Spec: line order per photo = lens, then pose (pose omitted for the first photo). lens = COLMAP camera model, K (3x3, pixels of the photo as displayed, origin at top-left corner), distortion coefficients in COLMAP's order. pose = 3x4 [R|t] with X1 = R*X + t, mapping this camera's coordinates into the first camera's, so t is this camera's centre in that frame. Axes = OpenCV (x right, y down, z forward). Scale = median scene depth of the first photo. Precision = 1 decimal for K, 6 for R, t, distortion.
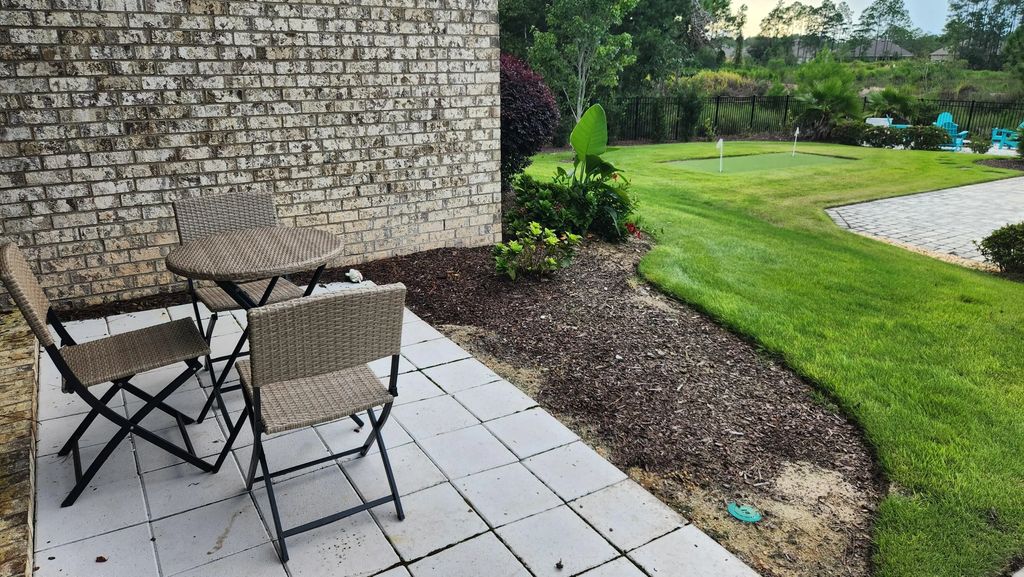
lens RADIAL K [[684.9, 0, 513.0], [0, 684.9, 285.2], [0, 0, 1]] dist [0.037377, -0.006687]
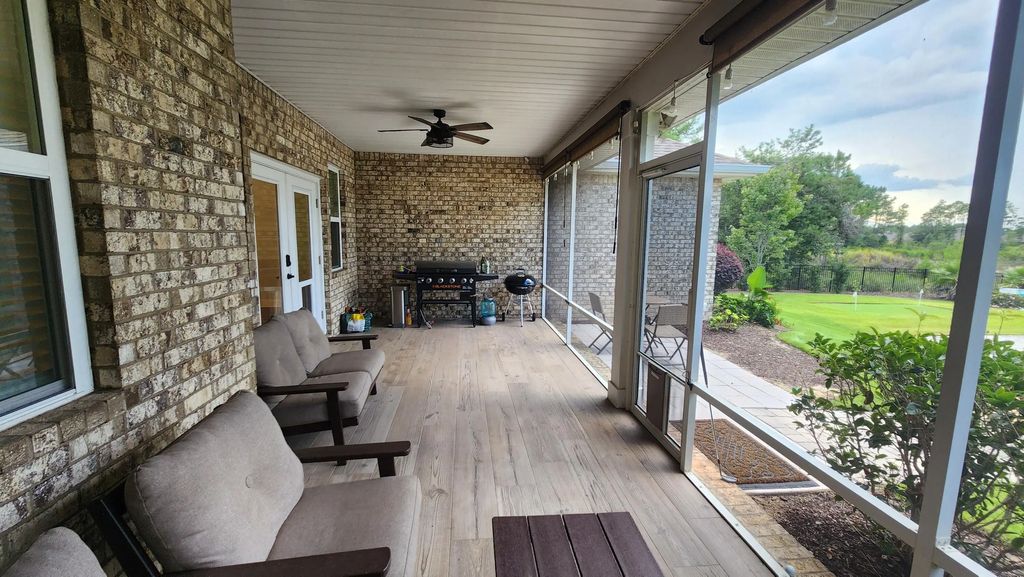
lens RADIAL K [[418.4, 0, 509.7], [0, 418.4, 288.9], [0, 0, 1]] dist [0.002308, 0.000314]
pose [[0.899723, 0.067243, -0.431251, -0.006074], [-0.148806, 0.976122, -0.158251, 0.036012], [0.410312, 0.206555, 0.888245, -0.132671]]
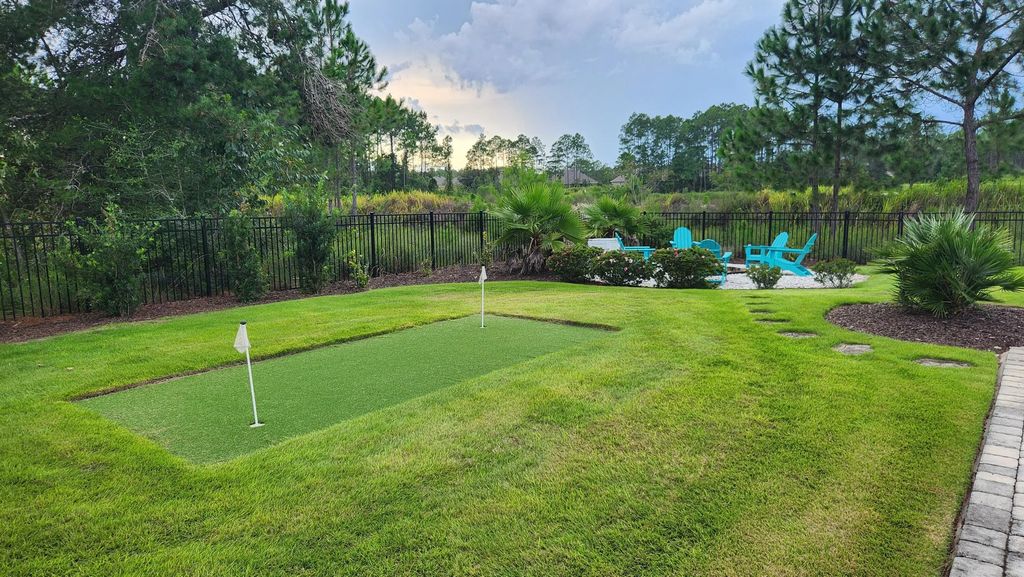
lens RADIAL K [[684.9, 0, 511.2], [0, 684.9, 284.7], [0, 0, 1]] dist [0.037377, -0.006687]
pose [[0.928528, -0.072713, 0.364072, 0.172713], [0.137495, 0.978254, -0.155288, -0.093841], [-0.344864, 0.194247, 0.918334, 0.378515]]
